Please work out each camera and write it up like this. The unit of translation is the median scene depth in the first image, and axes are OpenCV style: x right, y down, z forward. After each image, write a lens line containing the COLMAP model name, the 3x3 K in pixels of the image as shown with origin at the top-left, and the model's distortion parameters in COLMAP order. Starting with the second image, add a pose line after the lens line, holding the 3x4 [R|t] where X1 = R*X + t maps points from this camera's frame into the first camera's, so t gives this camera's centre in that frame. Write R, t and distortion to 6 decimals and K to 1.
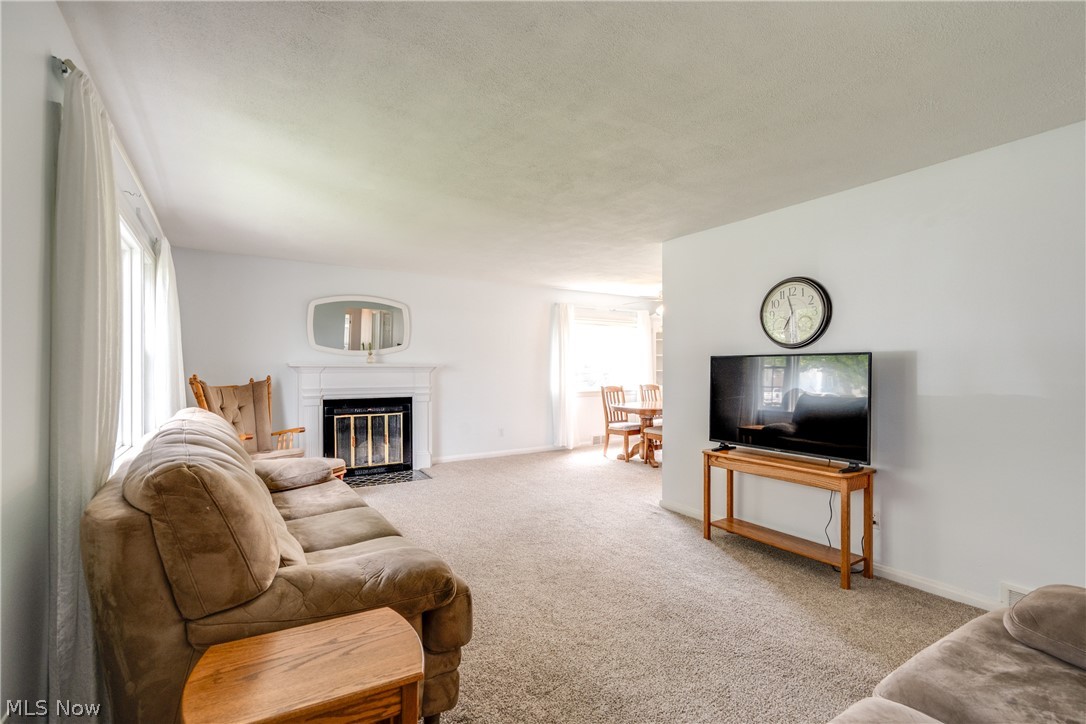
lens RADIAL K [[489.4, 0, 542.4], [0, 489.4, 366.3], [0, 0, 1]] dist [0.001256, 0.000218]
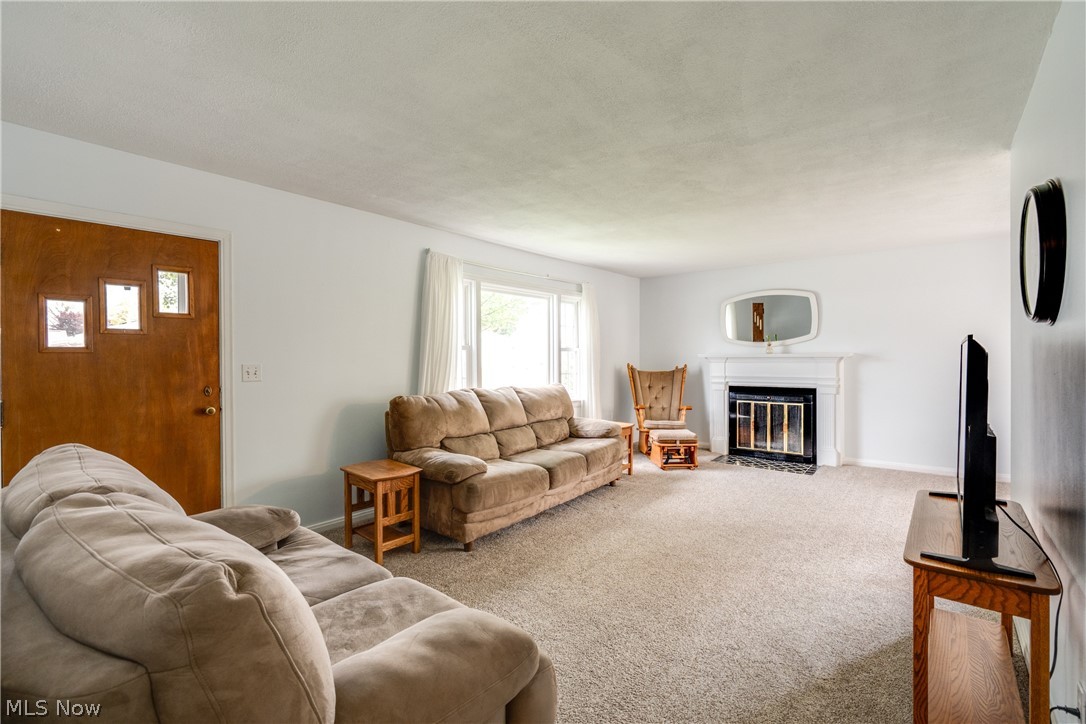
lens RADIAL K [[489.4, 0, 542.4], [0, 489.4, 366.3], [0, 0, 1]] dist [0.001256, 0.000218]
pose [[0.309525, 0.016975, -0.950740, 0.494516], [0.012371, 0.999684, 0.021877, -0.008236], [0.950811, -0.018533, 0.309218, 0.208305]]
